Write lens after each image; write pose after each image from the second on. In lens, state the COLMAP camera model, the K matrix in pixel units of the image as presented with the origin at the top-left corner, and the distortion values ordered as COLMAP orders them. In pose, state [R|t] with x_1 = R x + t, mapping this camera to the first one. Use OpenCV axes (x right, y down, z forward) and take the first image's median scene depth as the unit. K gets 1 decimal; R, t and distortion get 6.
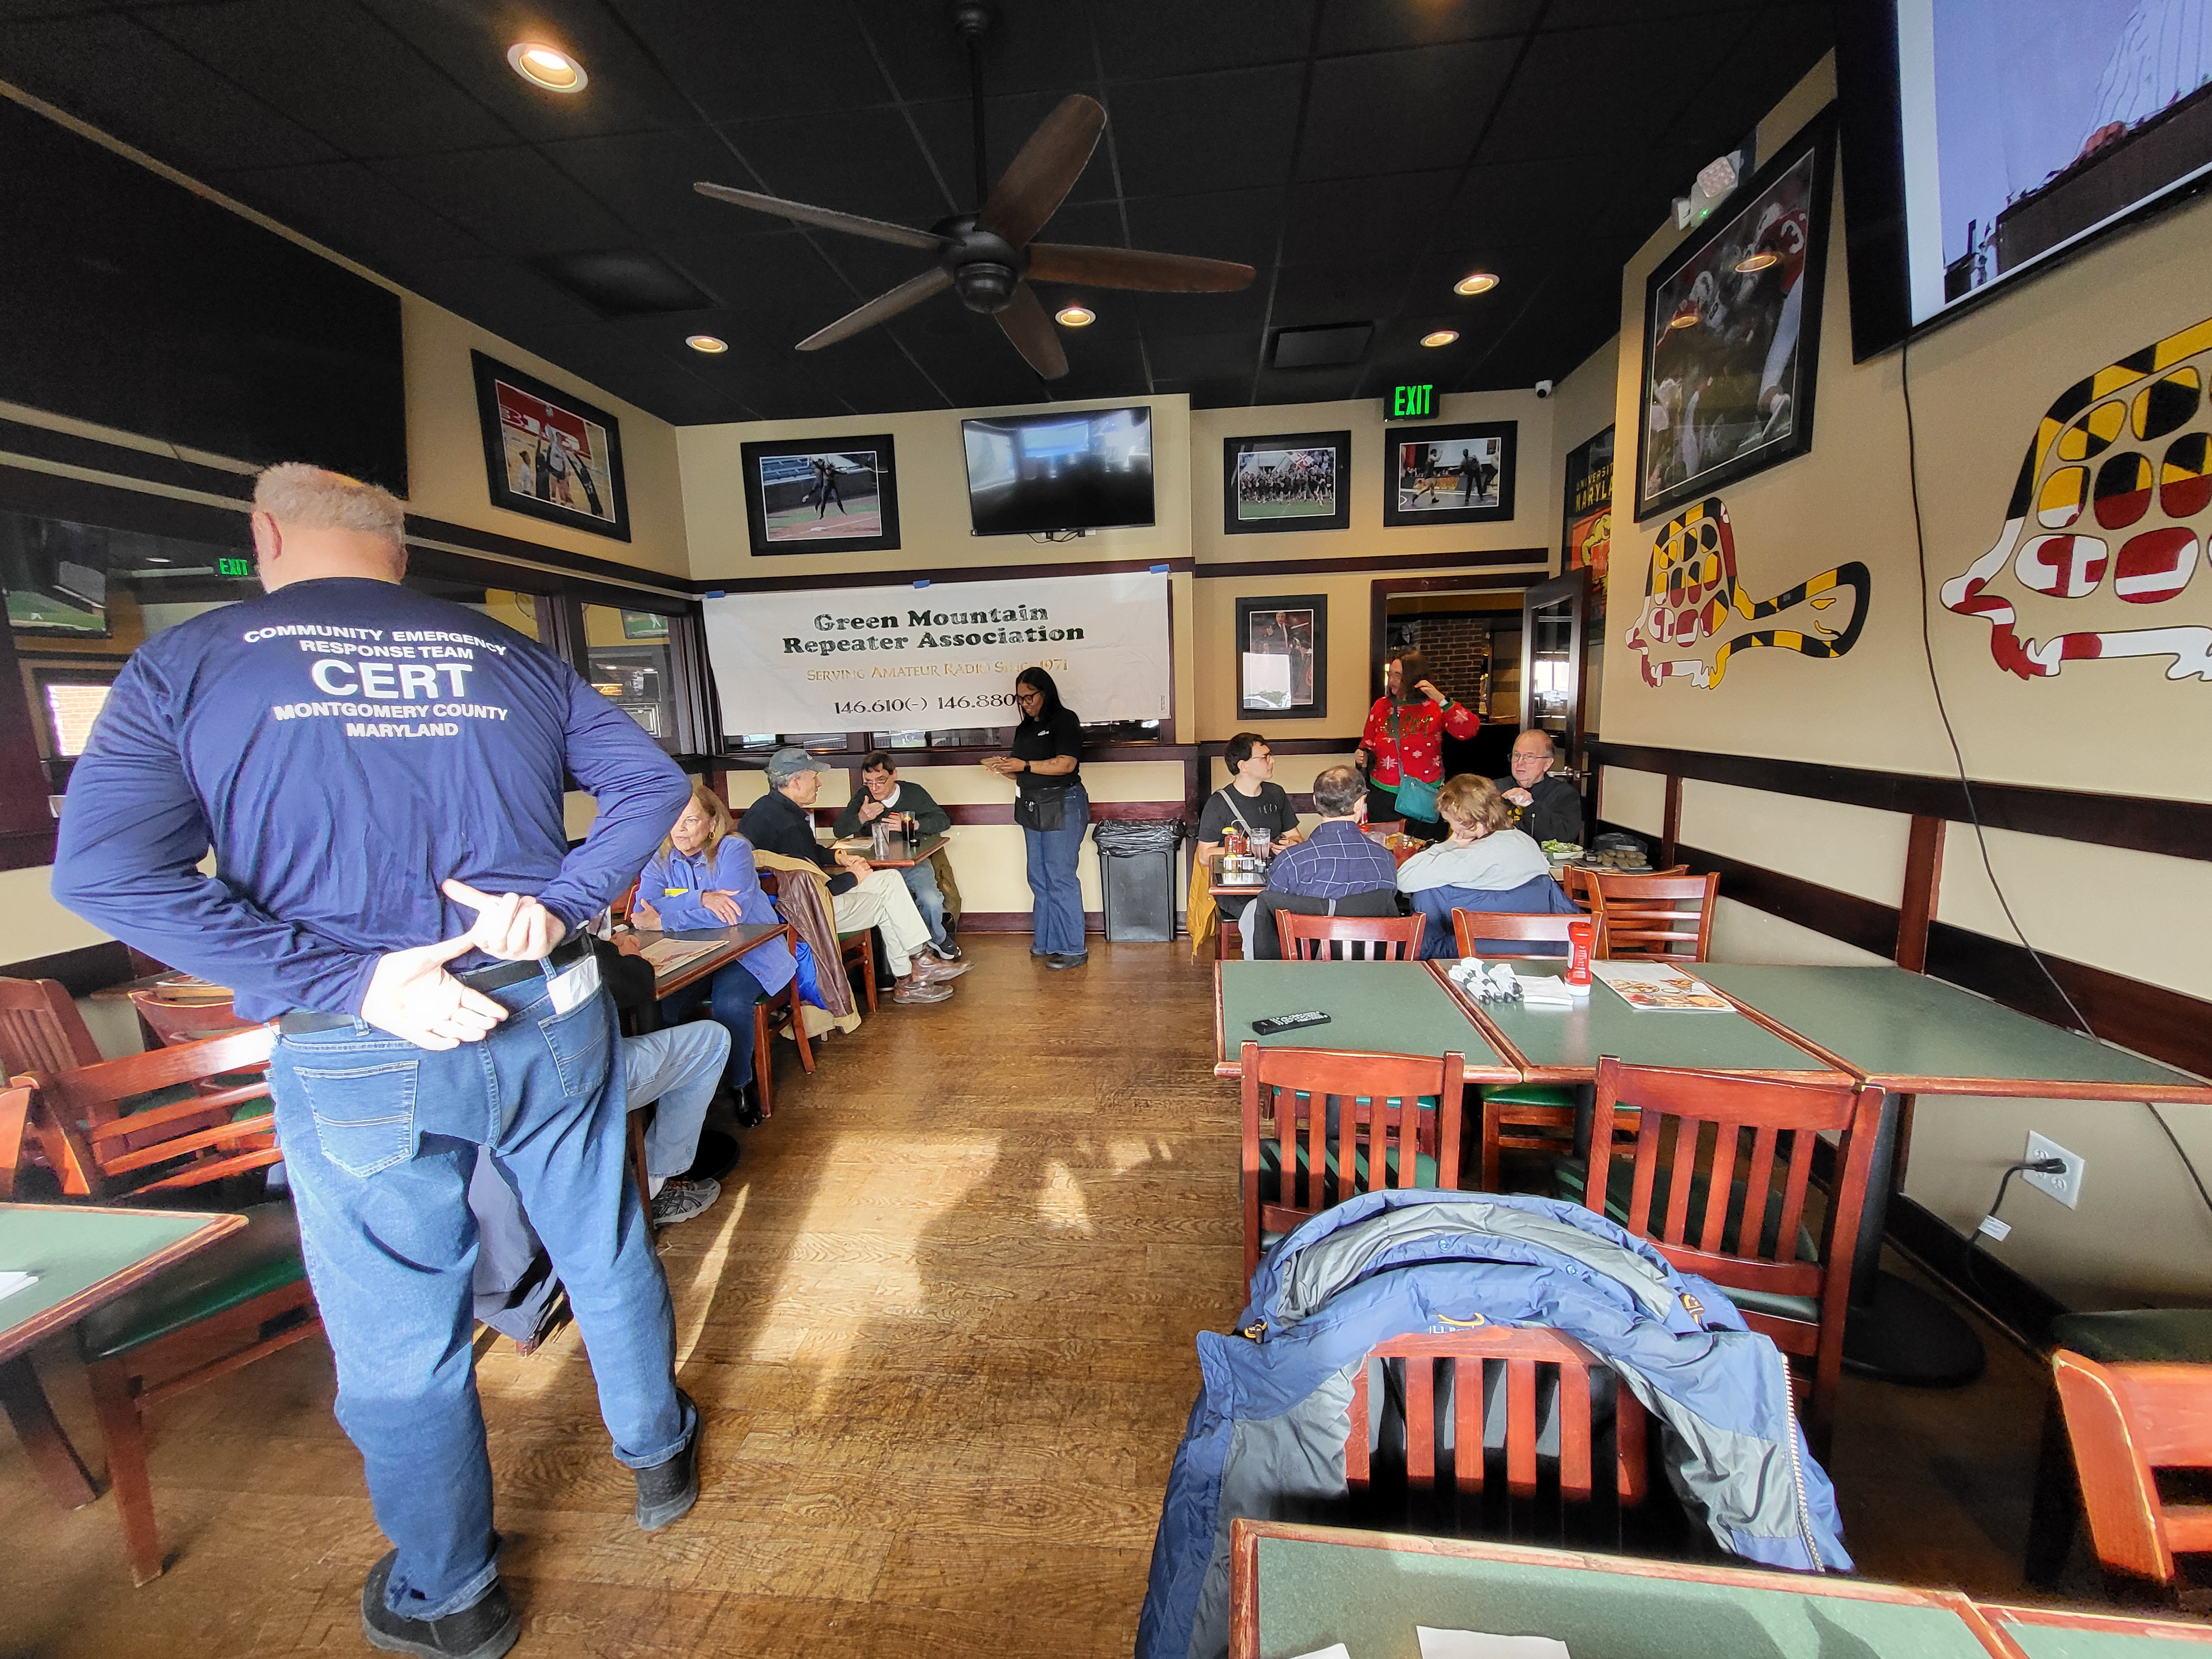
lens RADIAL K [[867.6, 0, 1111.3], [0, 867.6, 834.1], [0, 0, 1]] dist [0.009689, -0.003716]
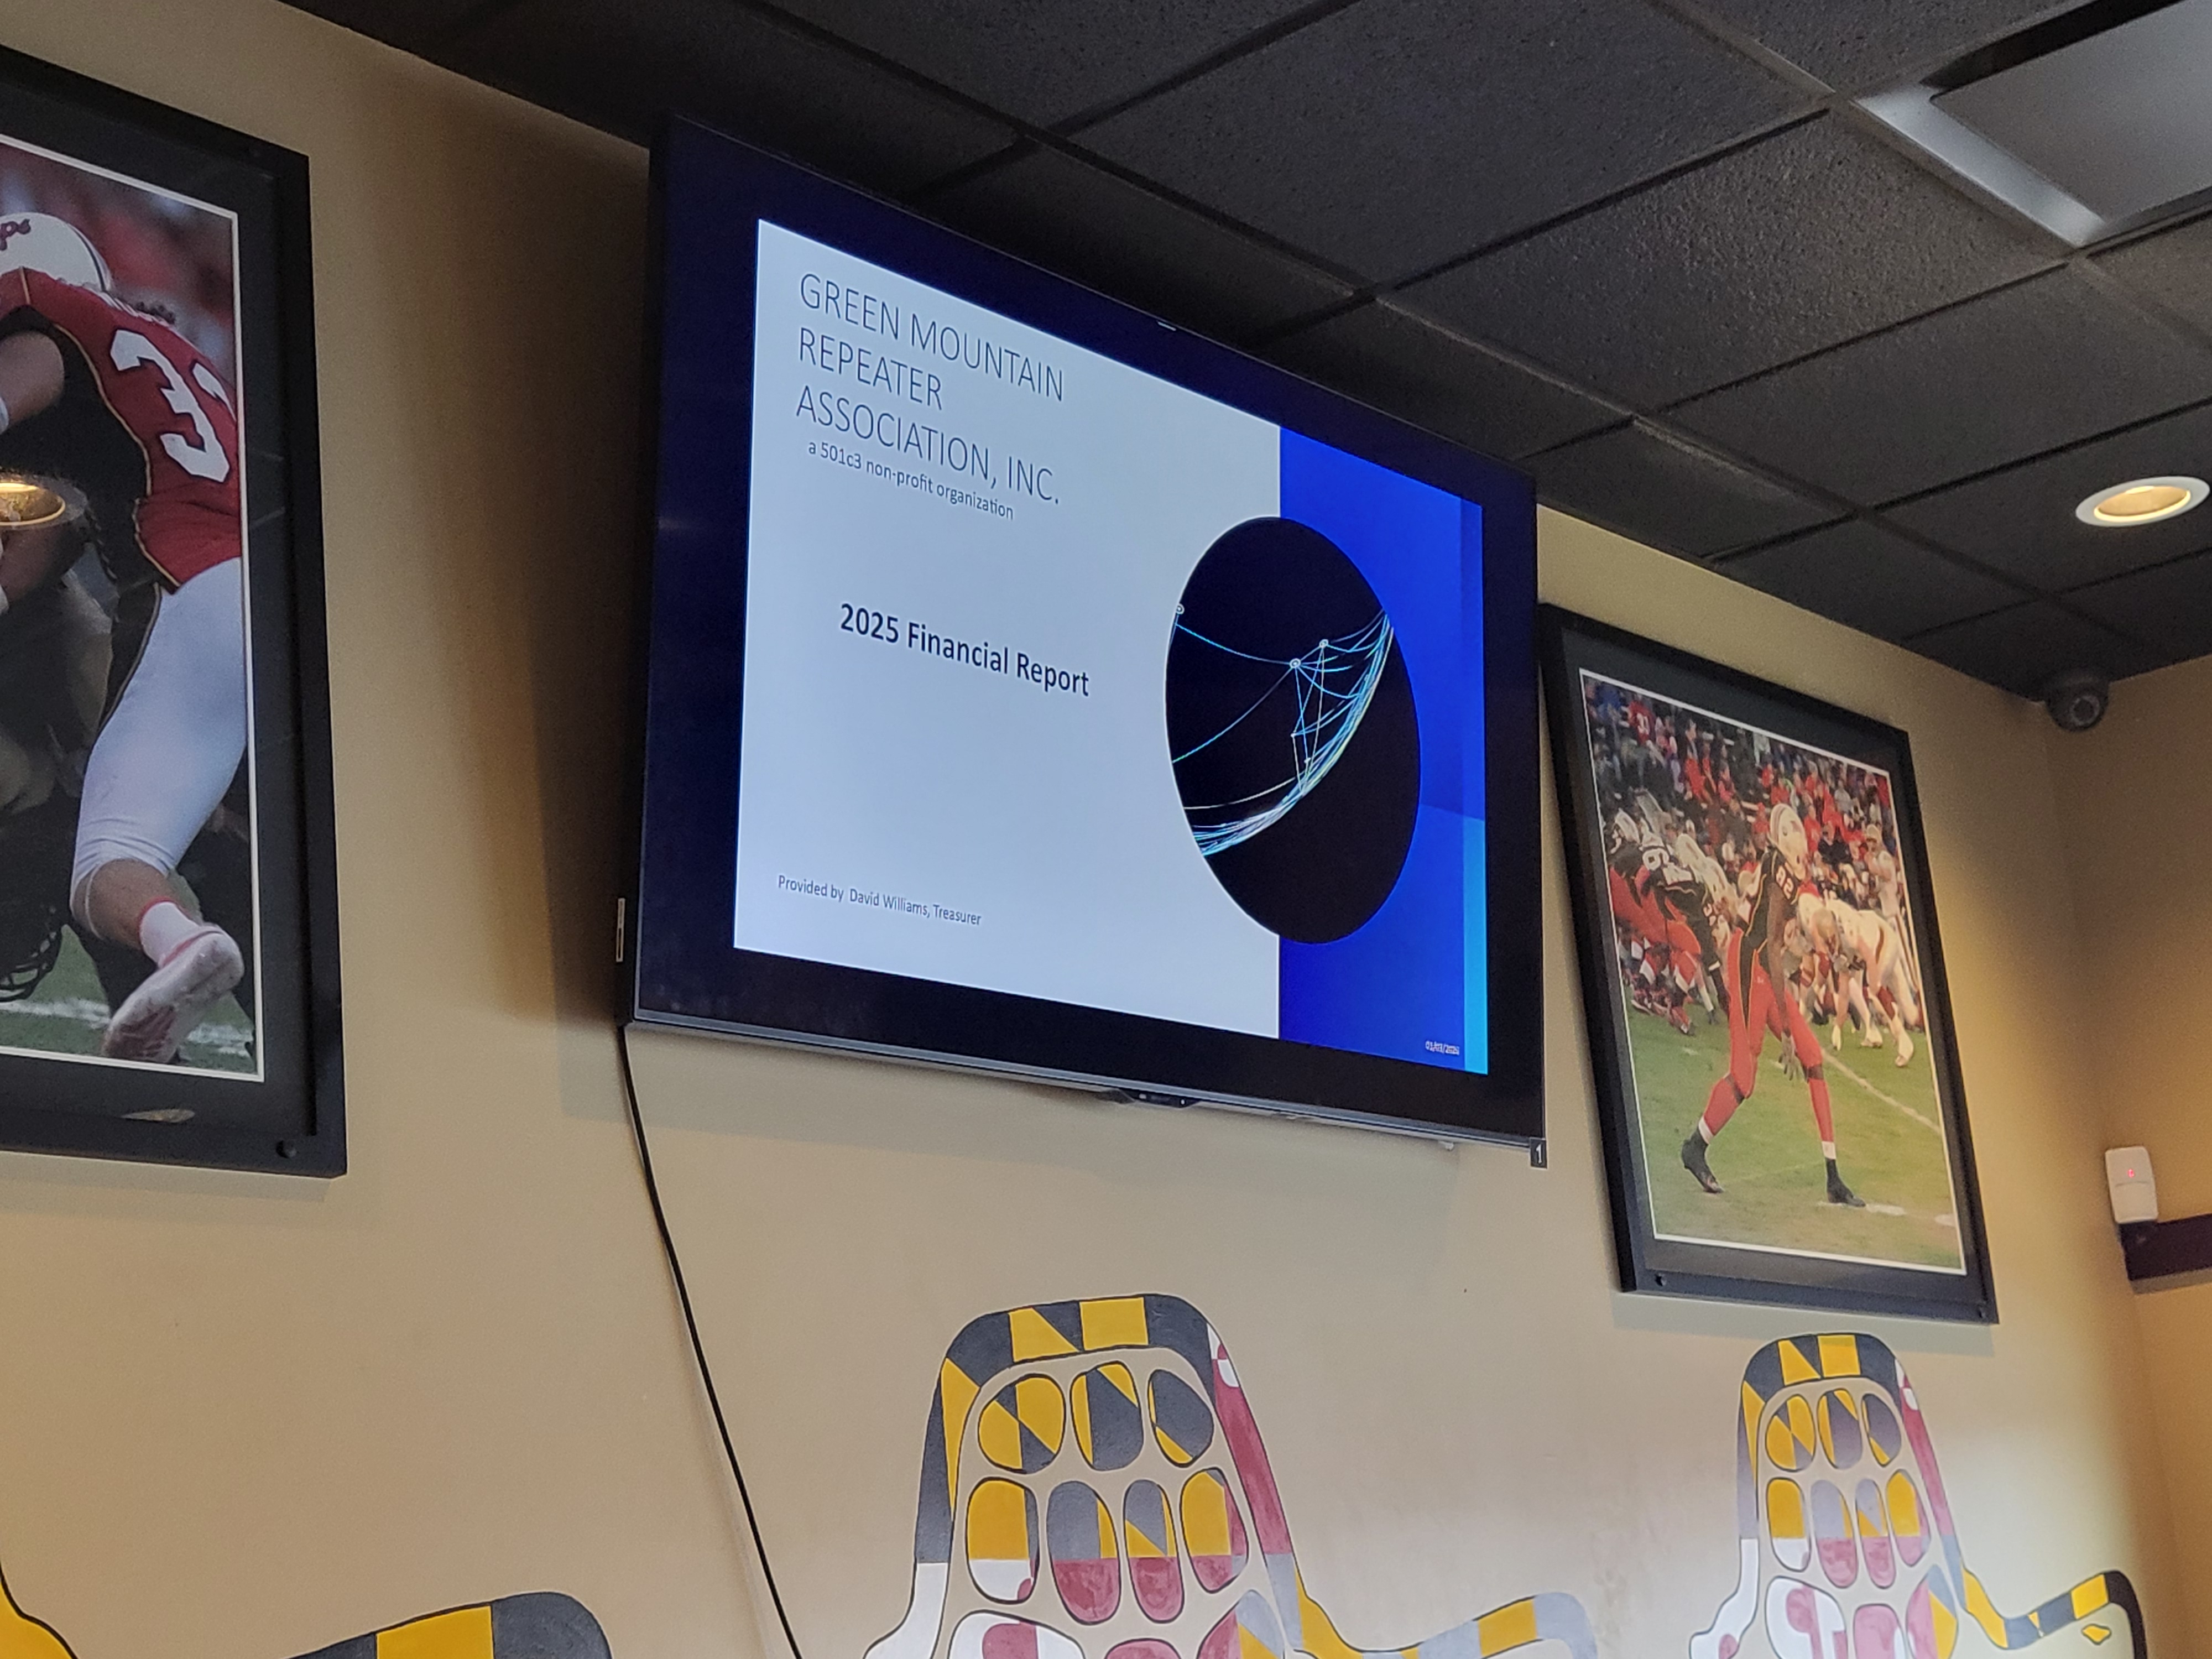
lens RADIAL K [[3399.6, 0, 1064.8], [0, 3399.6, 864.3], [0, 0, 1]] dist [0.040402, -0.172006]
pose [[-0.814100, 0.250047, 0.524135, -0.000043], [0.199025, 0.968028, -0.152682, -0.210881], [-0.545555, -0.019983, -0.837837, 1.187180]]
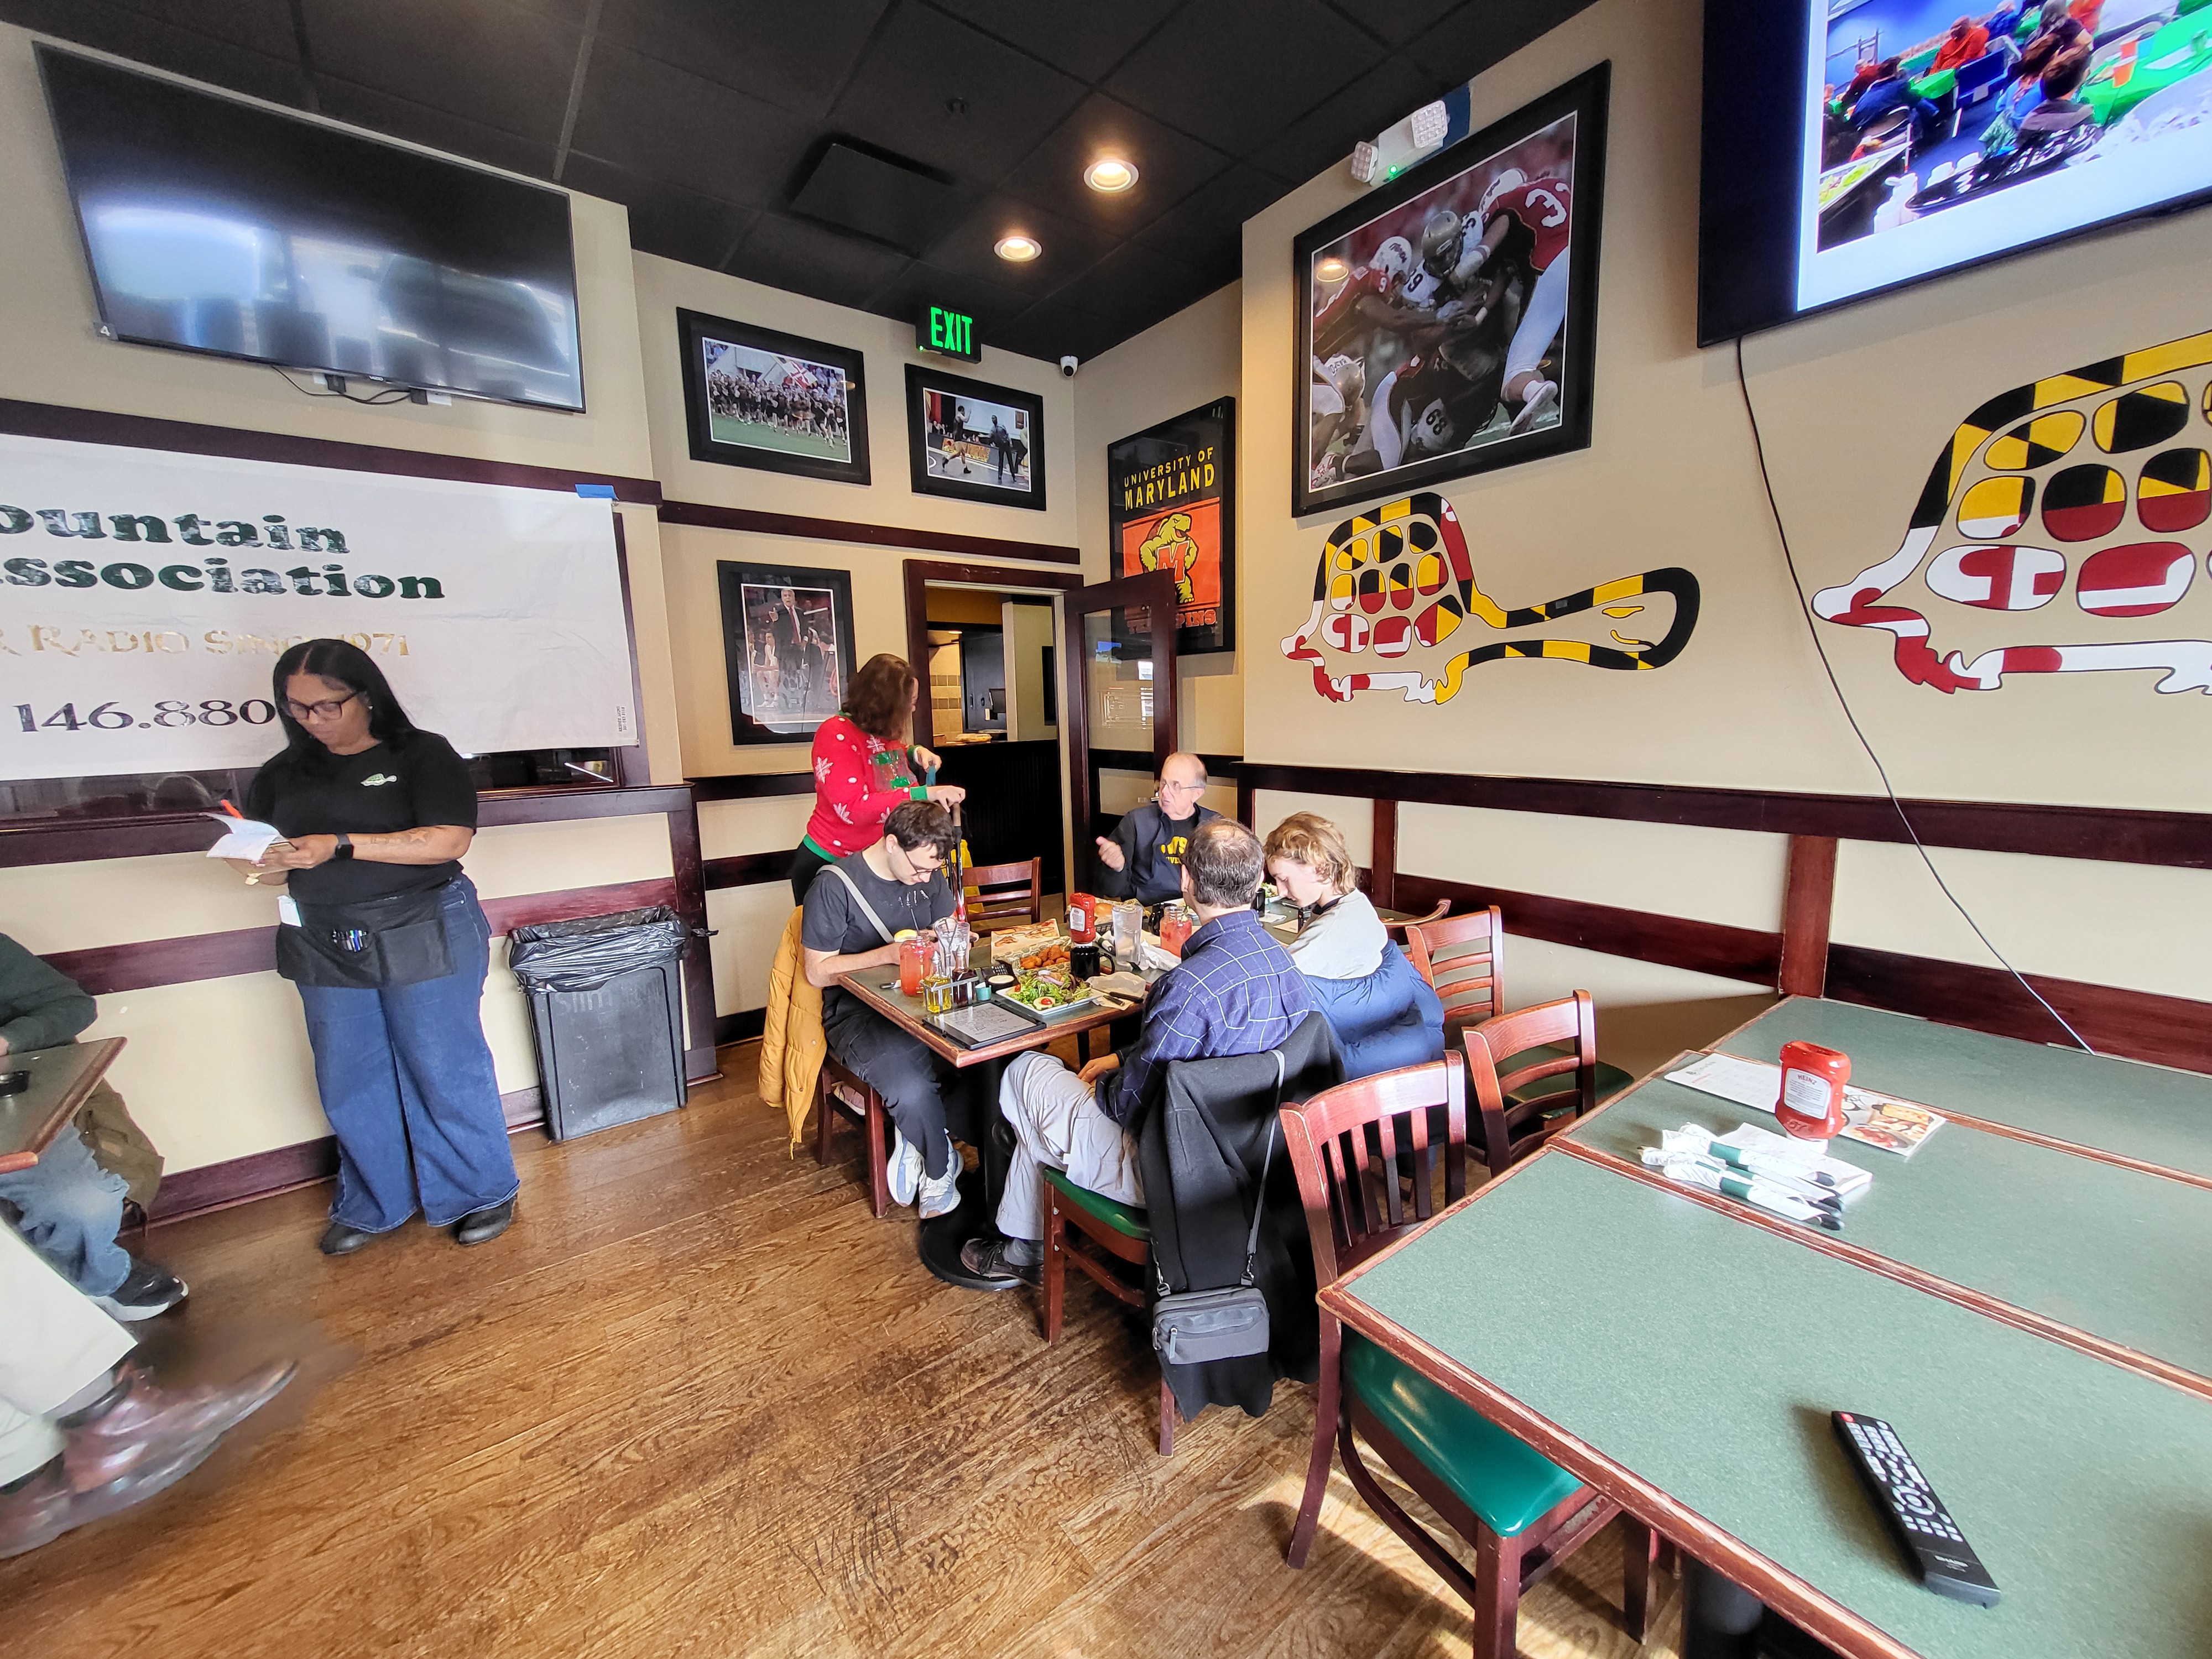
lens RADIAL K [[862.2, 0, 1112.1], [0, 862.2, 837.3], [0, 0, 1]] dist [0.001345, -0.000316]
pose [[0.722744, -0.091244, 0.685066, -0.150156], [0.103322, 0.994372, 0.023435, -0.066801], [-0.683349, 0.053845, 0.728104, 0.463139]]
